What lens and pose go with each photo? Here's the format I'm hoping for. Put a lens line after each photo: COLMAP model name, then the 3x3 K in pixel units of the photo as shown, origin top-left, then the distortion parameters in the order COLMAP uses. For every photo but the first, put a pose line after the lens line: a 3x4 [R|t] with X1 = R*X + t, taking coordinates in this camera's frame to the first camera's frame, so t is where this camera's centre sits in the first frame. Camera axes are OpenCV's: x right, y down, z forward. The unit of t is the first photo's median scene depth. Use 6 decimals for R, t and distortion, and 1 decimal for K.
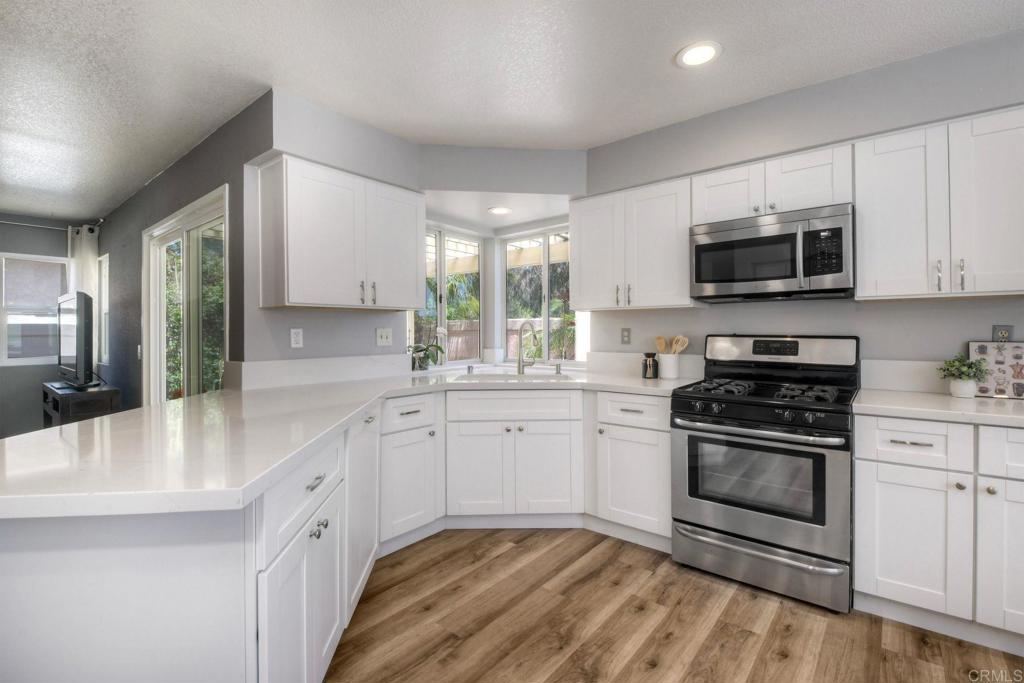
lens RADIAL K [[461.8, 0, 516.8], [0, 461.8, 336.3], [0, 0, 1]] dist [0.002257, -0.006817]
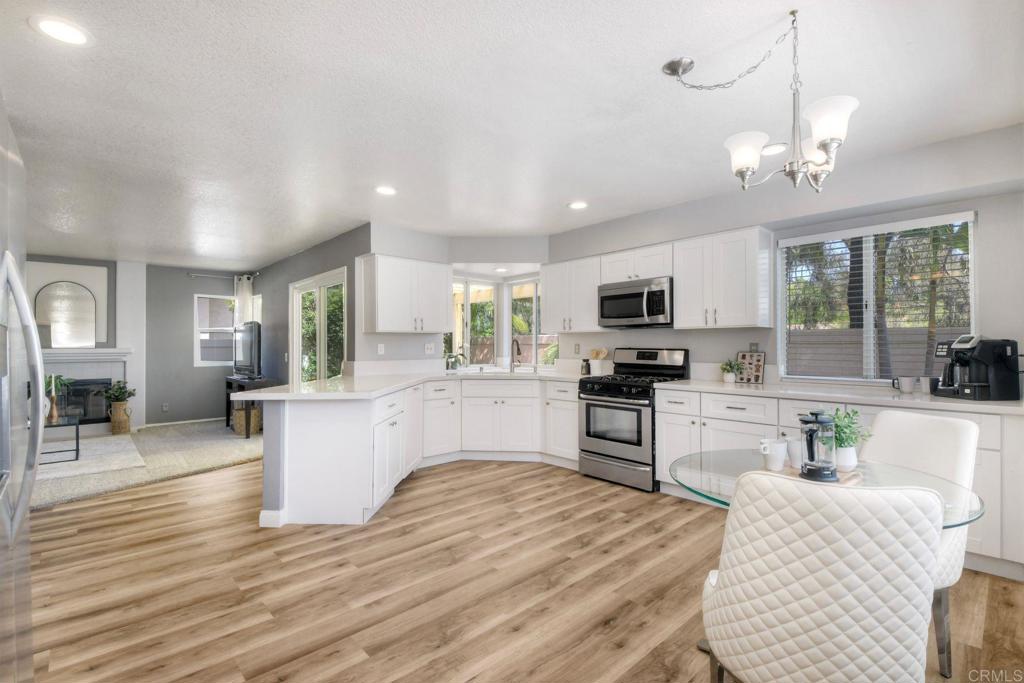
lens RADIAL K [[461.8, 0, 521.0], [0, 461.8, 348.2], [0, 0, 1]] dist [0.002257, -0.006817]
pose [[0.991868, 0.003231, -0.127226, 0.323740], [-0.003483, 0.999992, -0.001757, 0.001978], [0.127220, 0.002186, 0.991872, -0.784979]]
